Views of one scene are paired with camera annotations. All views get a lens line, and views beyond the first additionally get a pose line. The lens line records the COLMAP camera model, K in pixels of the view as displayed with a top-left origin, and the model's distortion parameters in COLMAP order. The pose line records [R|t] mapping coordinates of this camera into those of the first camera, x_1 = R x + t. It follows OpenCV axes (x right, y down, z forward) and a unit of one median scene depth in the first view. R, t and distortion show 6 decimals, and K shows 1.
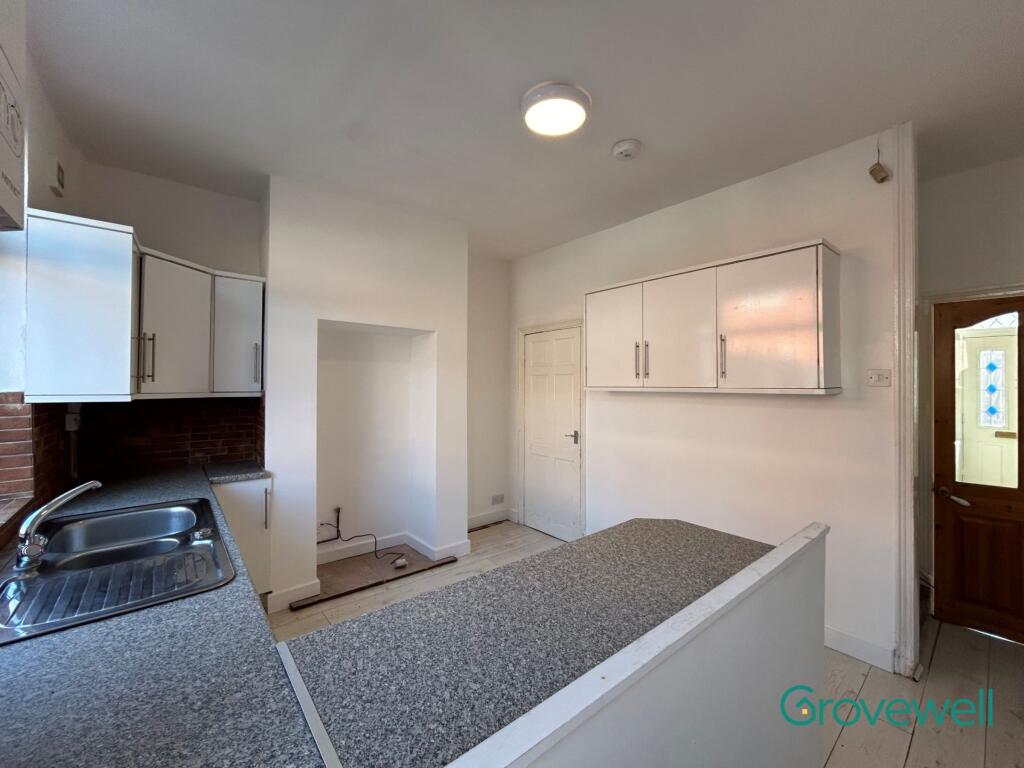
lens RADIAL K [[417.6, 0, 512.0], [0, 417.6, 384.0], [0, 0, 1]] dist [-0.002394, 0.000117]
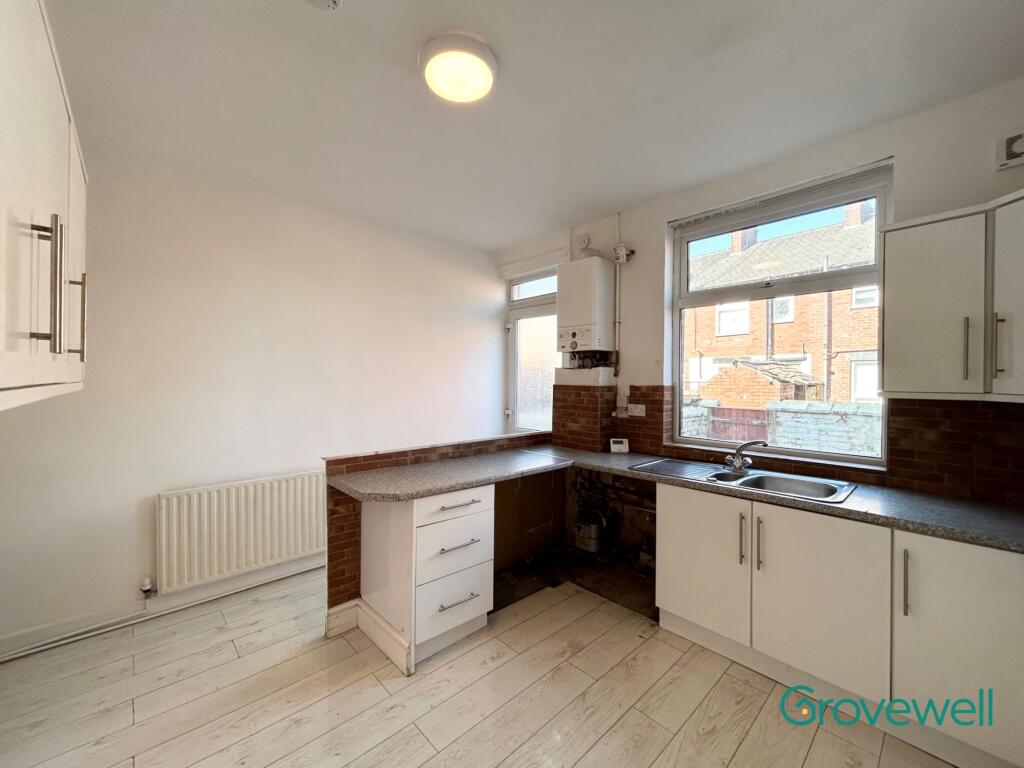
lens RADIAL K [[417.6, 0, 512.0], [0, 417.6, 384.0], [0, 0, 1]] dist [-0.002394, 0.000117]
pose [[-0.999204, -0.004839, -0.039607, 0.015296], [-0.005438, 0.999872, 0.015023, -0.002164], [0.039529, 0.015227, -0.999102, 1.335989]]
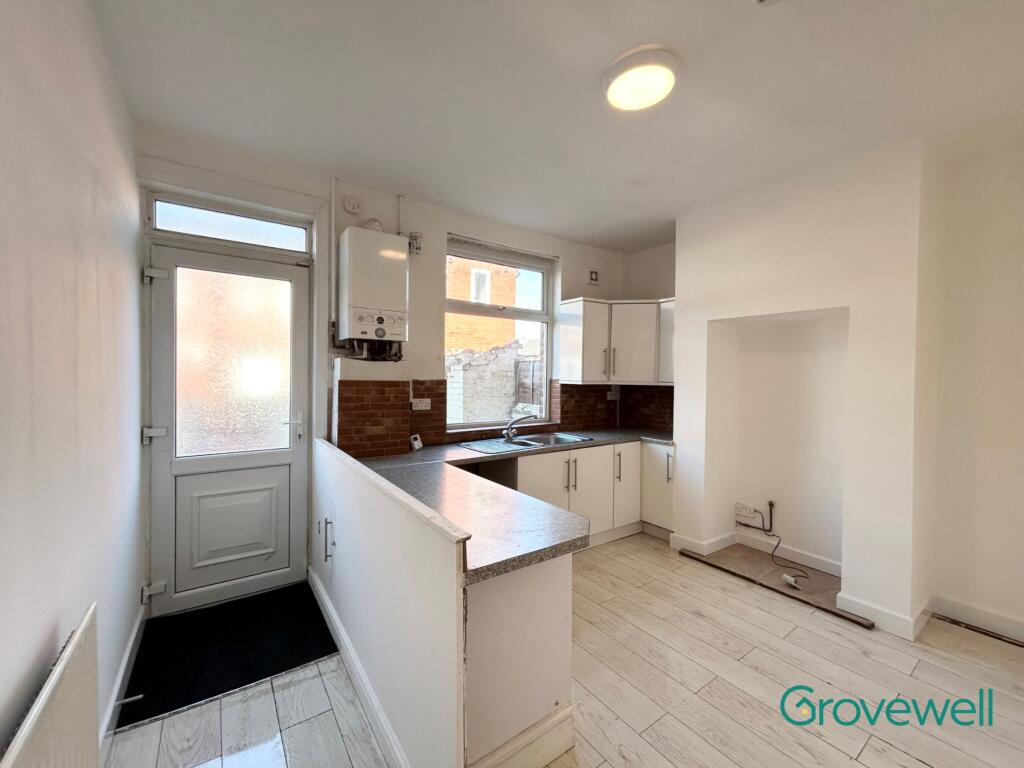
lens RADIAL K [[417.6, 0, 512.0], [0, 417.6, 384.0], [0, 0, 1]] dist [-0.002394, 0.000117]
pose [[-0.083052, 0.014289, -0.996443, 0.751423], [-0.009605, 0.999839, 0.015139, 0.008685], [0.996499, 0.010828, -0.082901, 0.559293]]
